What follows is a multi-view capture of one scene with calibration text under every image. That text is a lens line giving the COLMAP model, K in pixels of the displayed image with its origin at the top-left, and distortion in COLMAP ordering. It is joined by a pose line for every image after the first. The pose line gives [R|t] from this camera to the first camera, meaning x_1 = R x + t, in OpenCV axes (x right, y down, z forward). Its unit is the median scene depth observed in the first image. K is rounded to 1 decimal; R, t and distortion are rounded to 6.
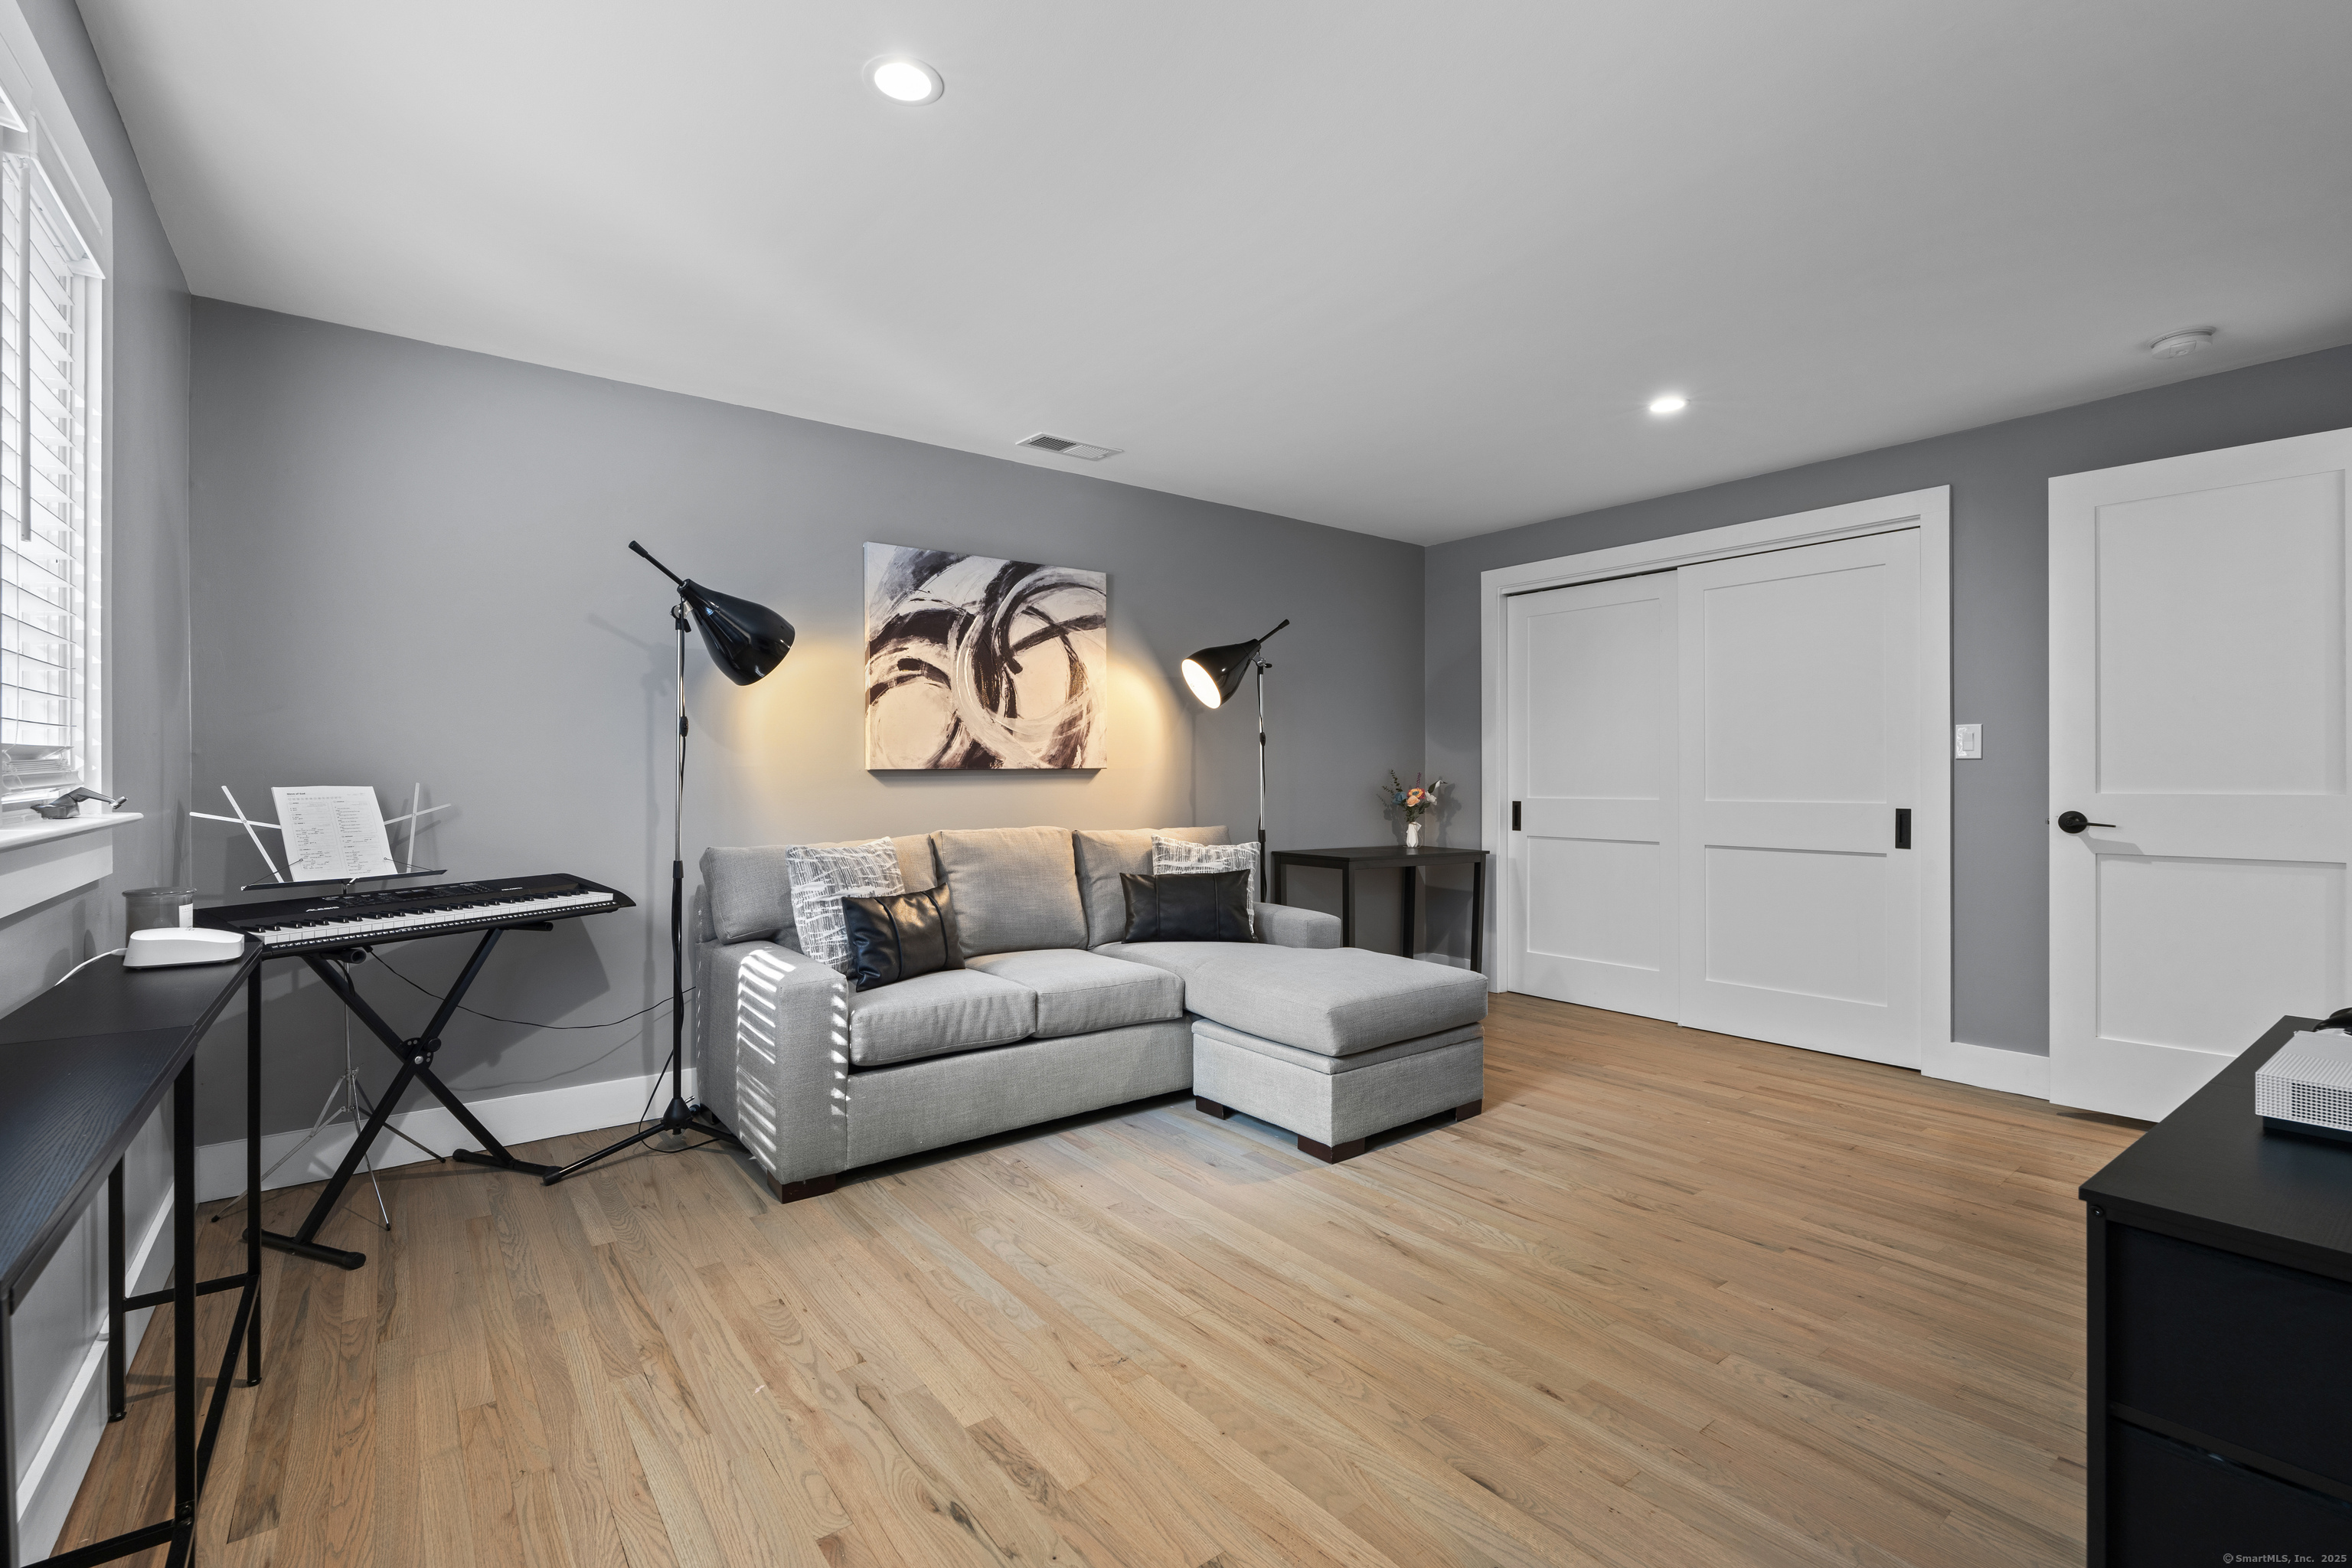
lens RADIAL K [[1042.1, 0, 1178.1], [0, 1042.1, 780.8], [0, 0, 1]] dist [-0.007014, 0.000965]
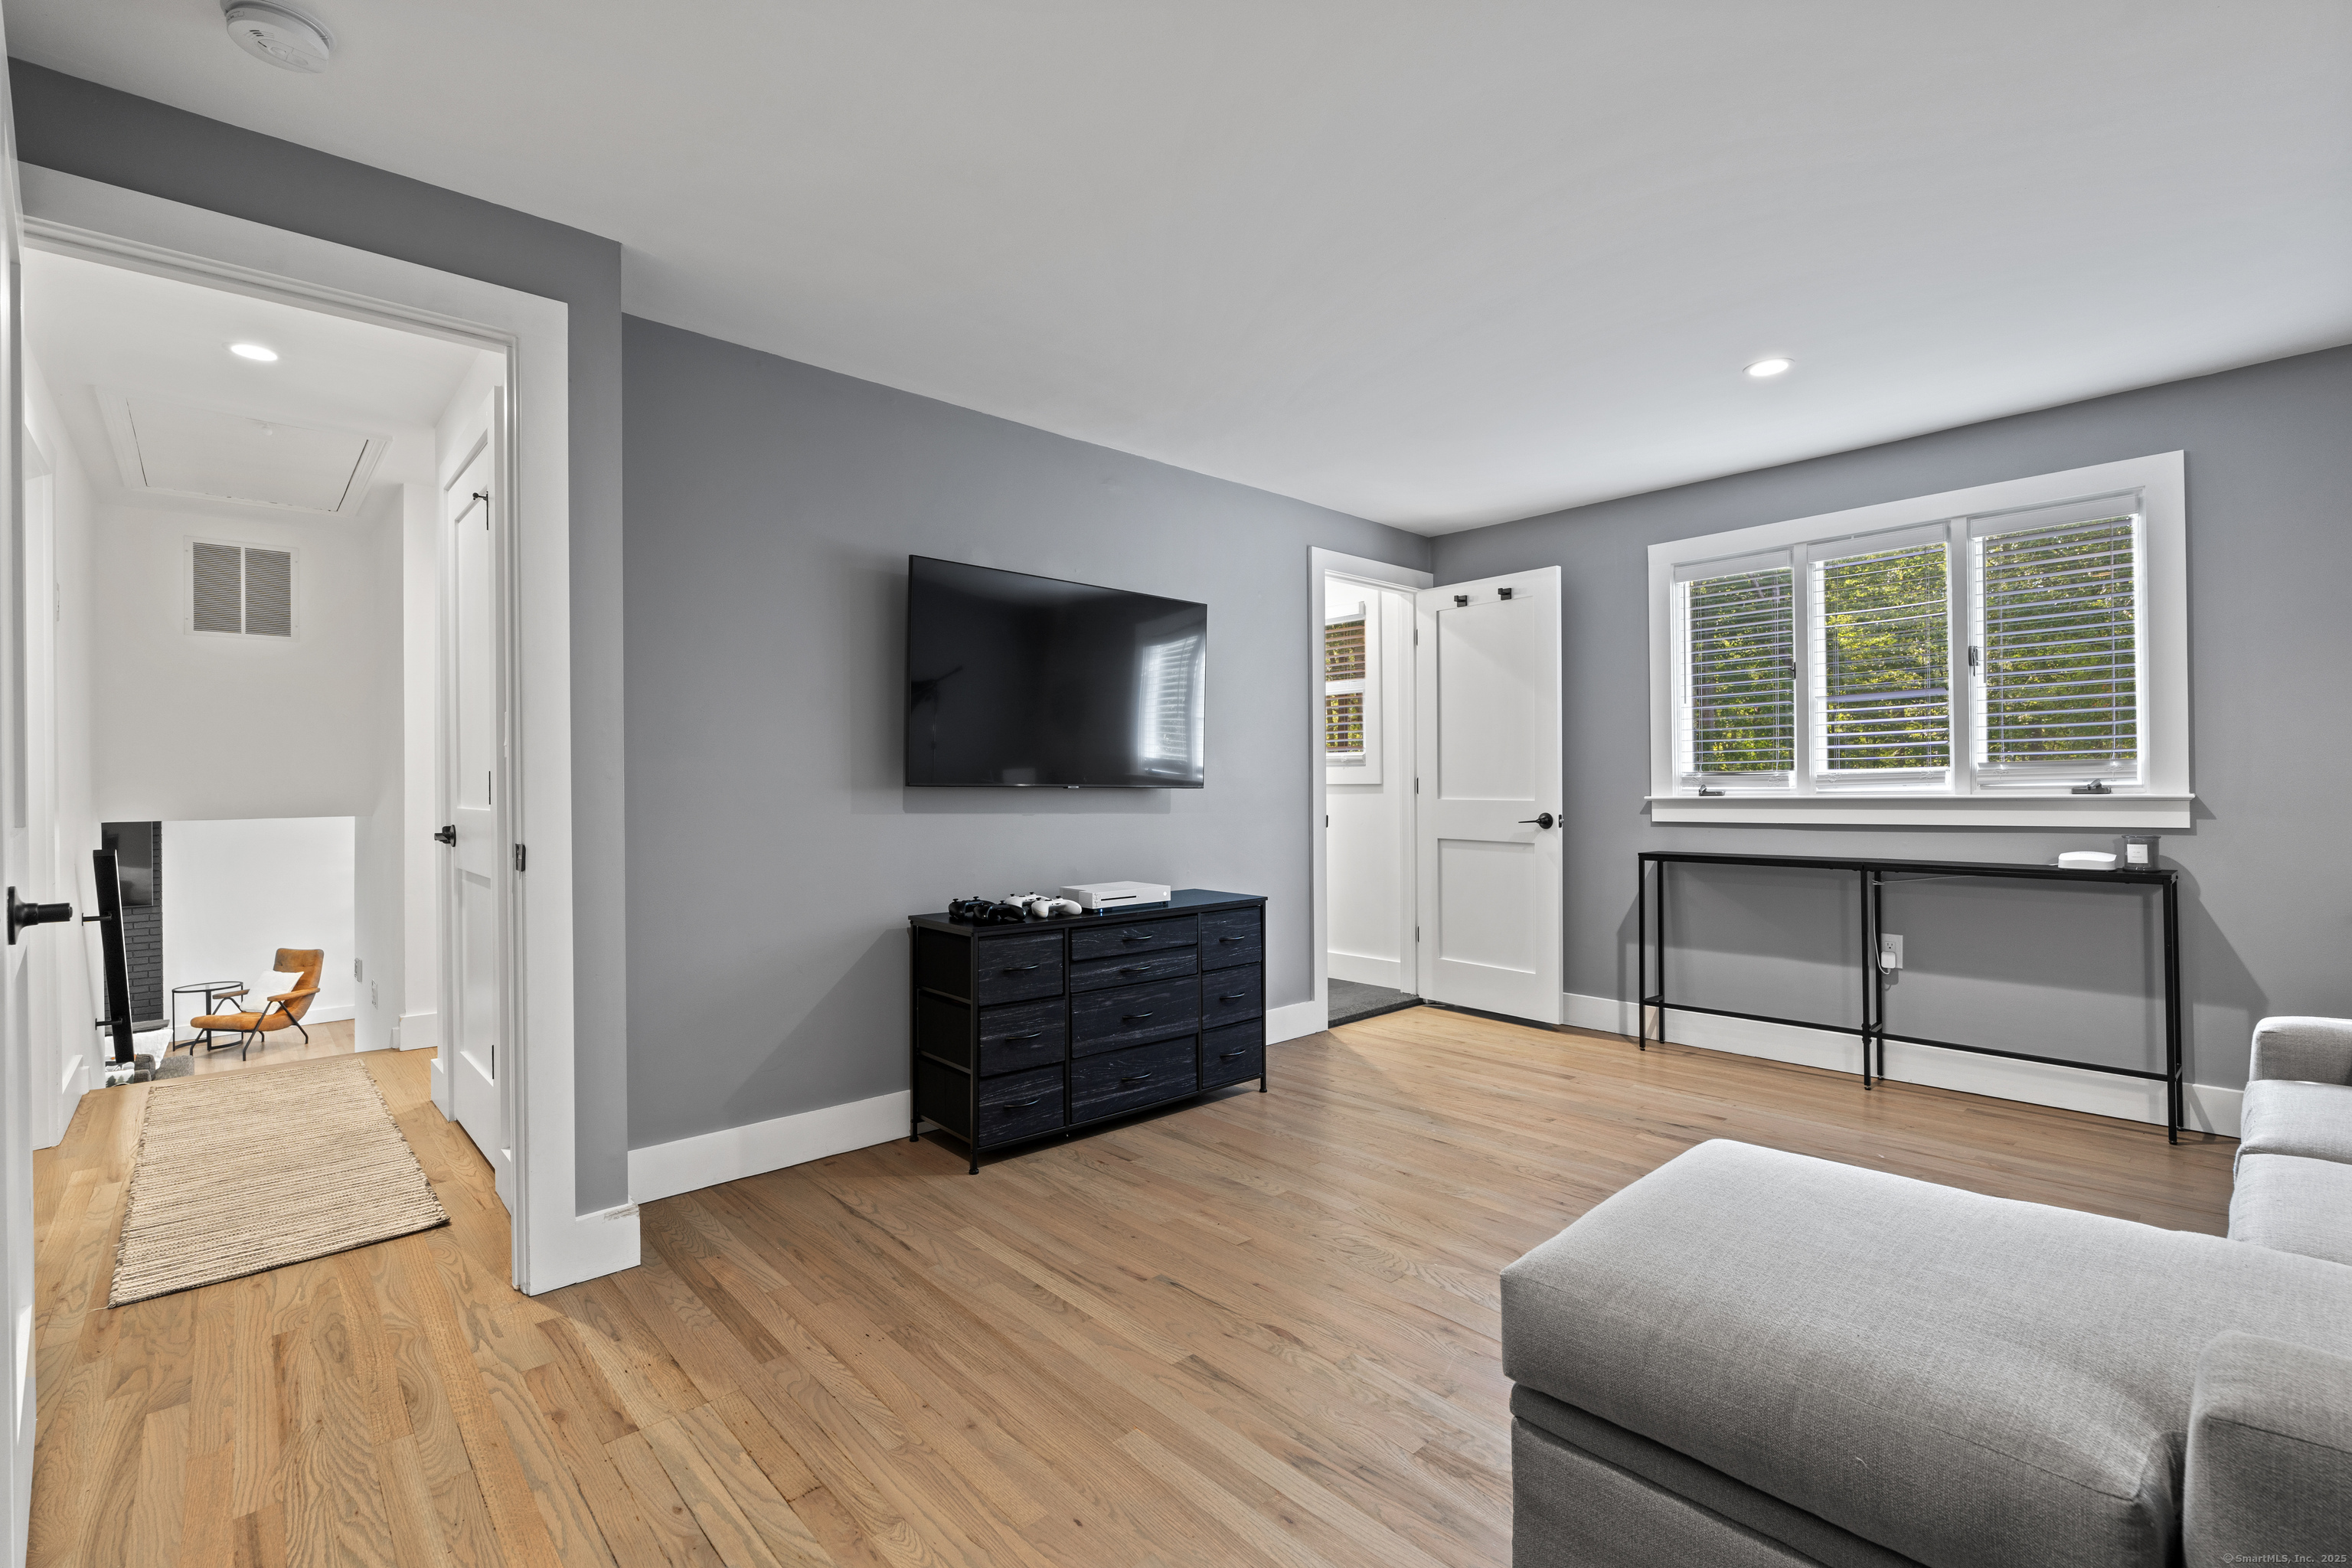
lens RADIAL K [[1042.1, 0, 1182.7], [0, 1042.1, 778.0], [0, 0, 1]] dist [-0.007014, 0.000965]
pose [[-0.995584, 0.010850, -0.093249, 0.410637], [0.010670, 0.999940, 0.002425, -0.008092], [0.093270, 0.001419, -0.995640, 1.253508]]
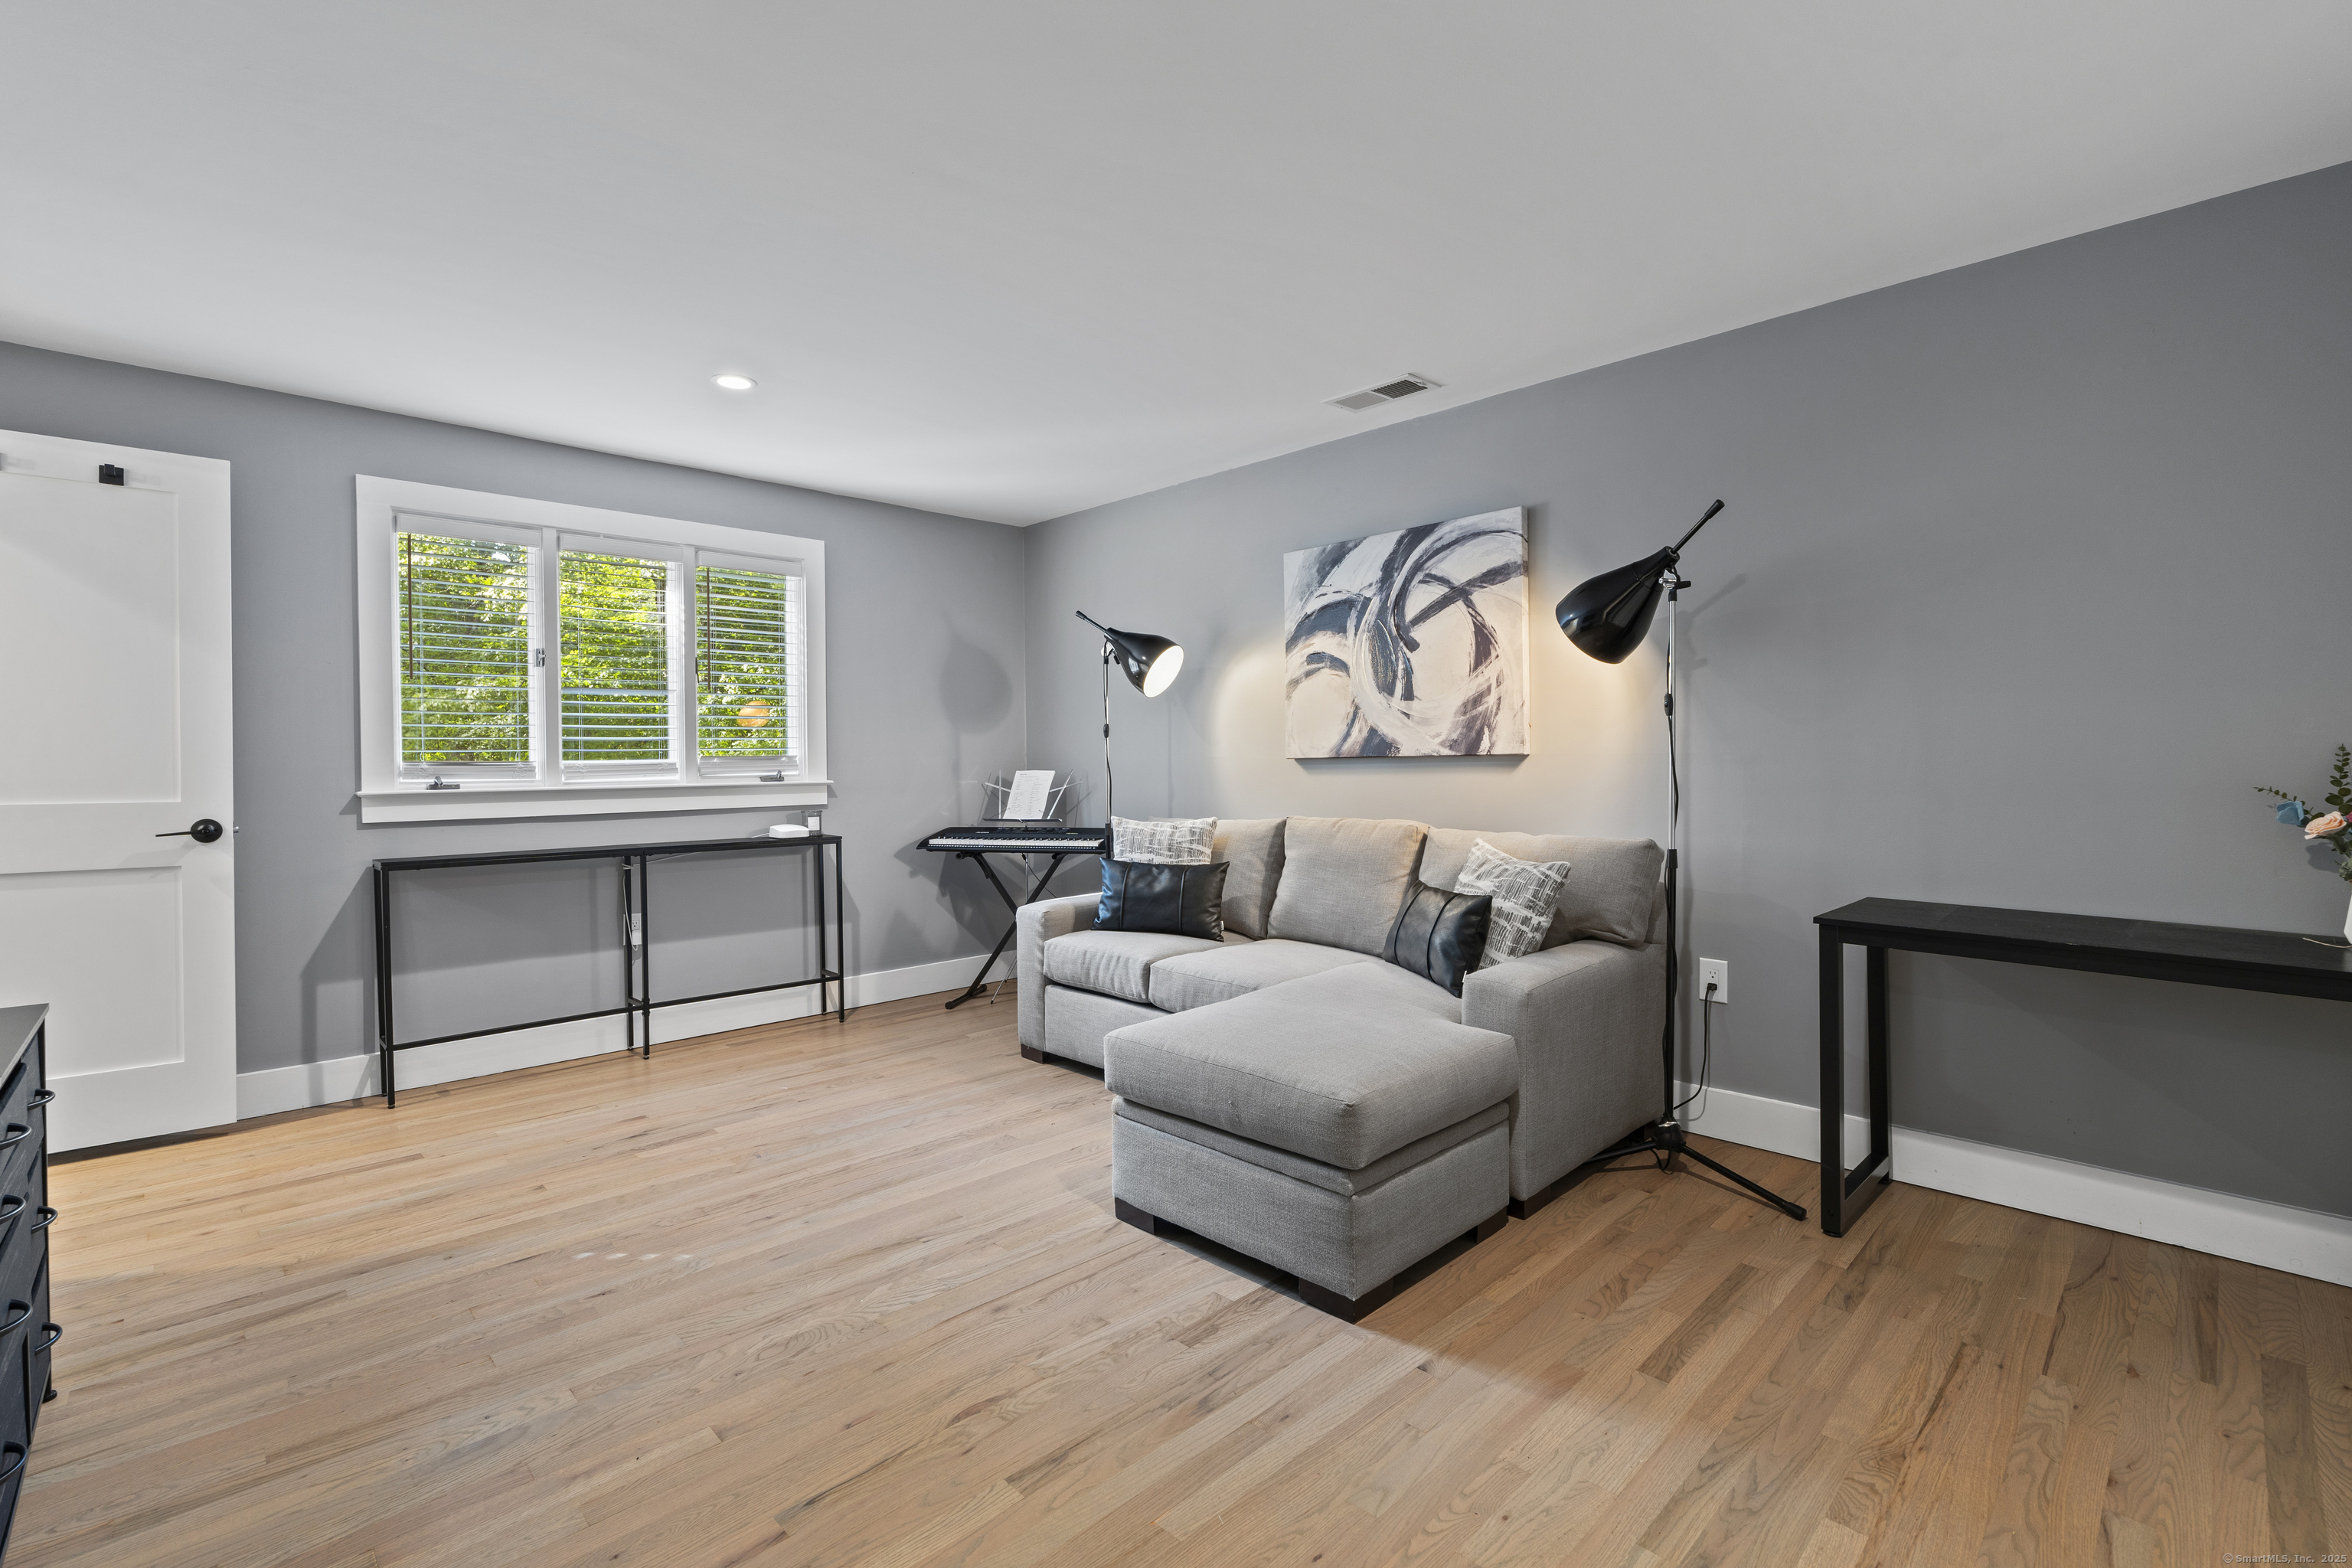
lens RADIAL K [[1042.1, 0, 1176.2], [0, 1042.1, 776.2], [0, 0, 1]] dist [-0.007014, 0.000965]
pose [[0.122352, 0.012859, -0.992403, 0.786560], [-0.001607, 0.999917, 0.012758, -0.005612], [0.992485, 0.000034, 0.122363, 0.741812]]
